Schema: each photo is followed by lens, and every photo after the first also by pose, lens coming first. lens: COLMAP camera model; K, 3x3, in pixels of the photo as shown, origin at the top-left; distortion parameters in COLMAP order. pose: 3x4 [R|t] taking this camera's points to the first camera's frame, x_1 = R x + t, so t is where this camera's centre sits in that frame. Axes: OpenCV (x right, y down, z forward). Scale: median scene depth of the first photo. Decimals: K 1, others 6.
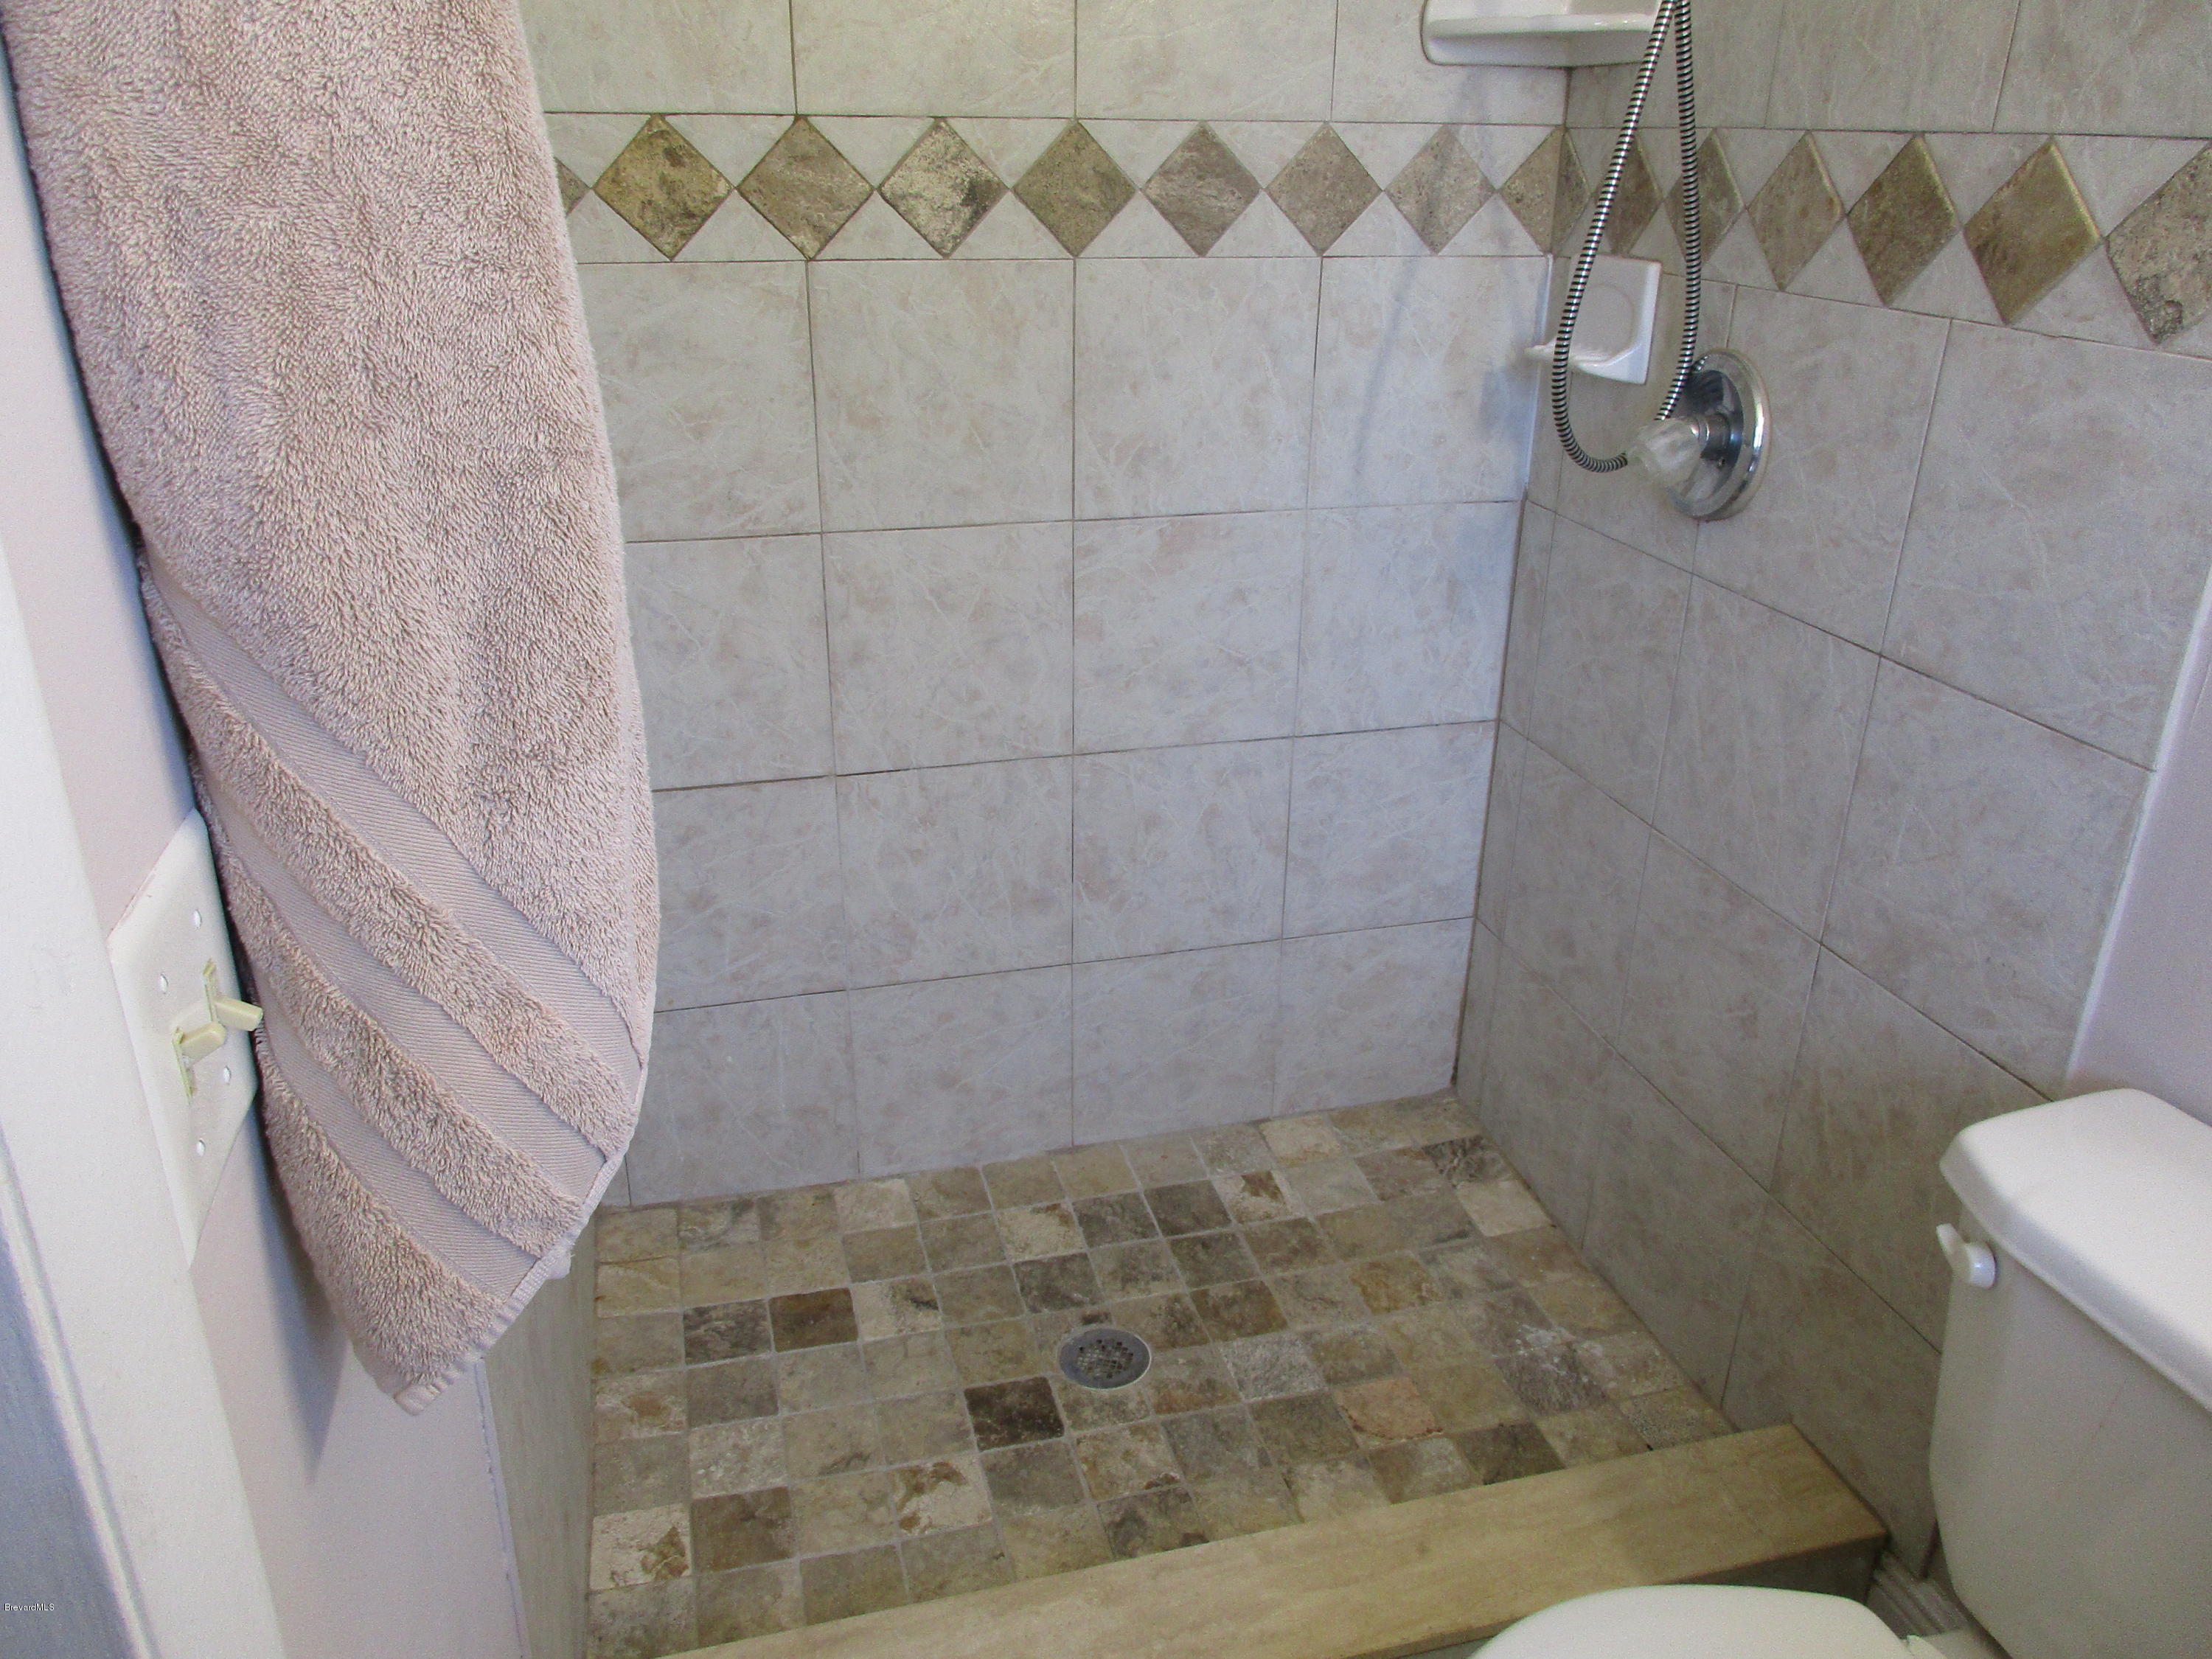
lens RADIAL K [[1658.4, 0, 1100.0], [0, 1658.4, 806.1], [0, 0, 1]] dist [0.003095, 0.003748]
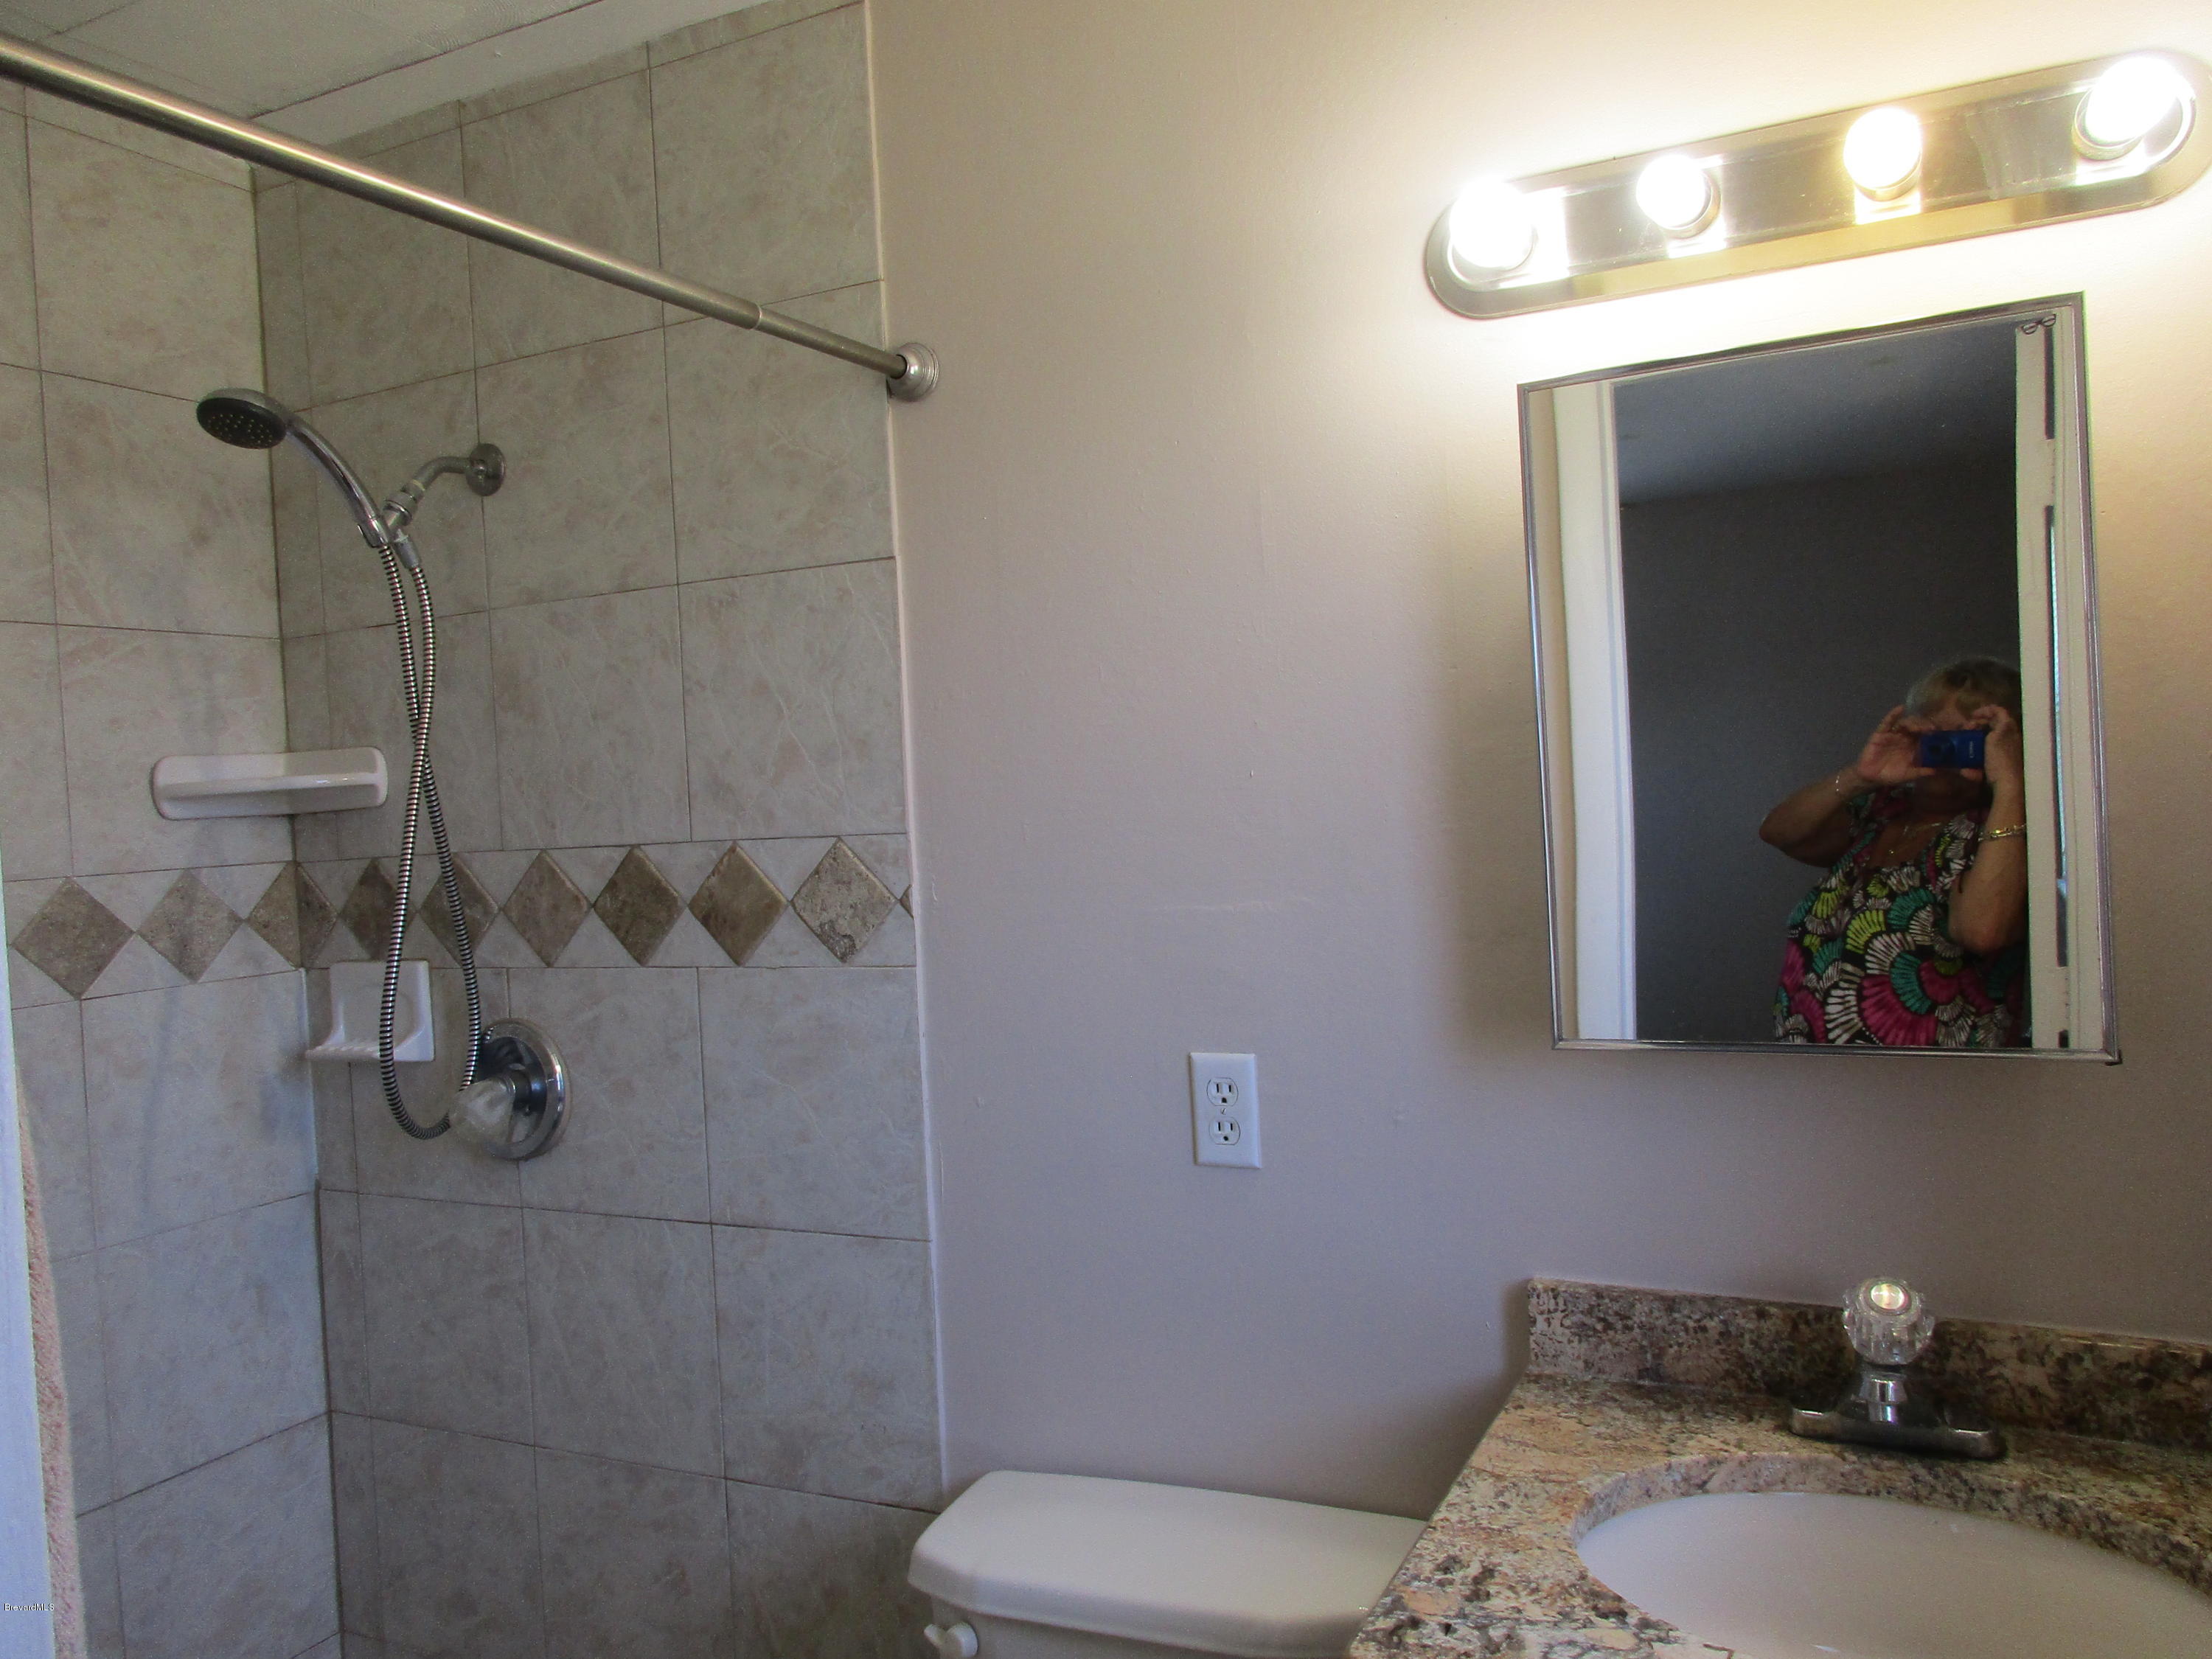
lens RADIAL K [[1658.4, 0, 1100.0], [0, 1658.4, 806.1], [0, 0, 1]] dist [0.003095, 0.003748]
pose [[0.662943, -0.059813, 0.746277, -0.231256], [0.348582, 0.906826, -0.236976, 0.021148], [-0.662569, 0.417240, 0.622023, -0.103961]]
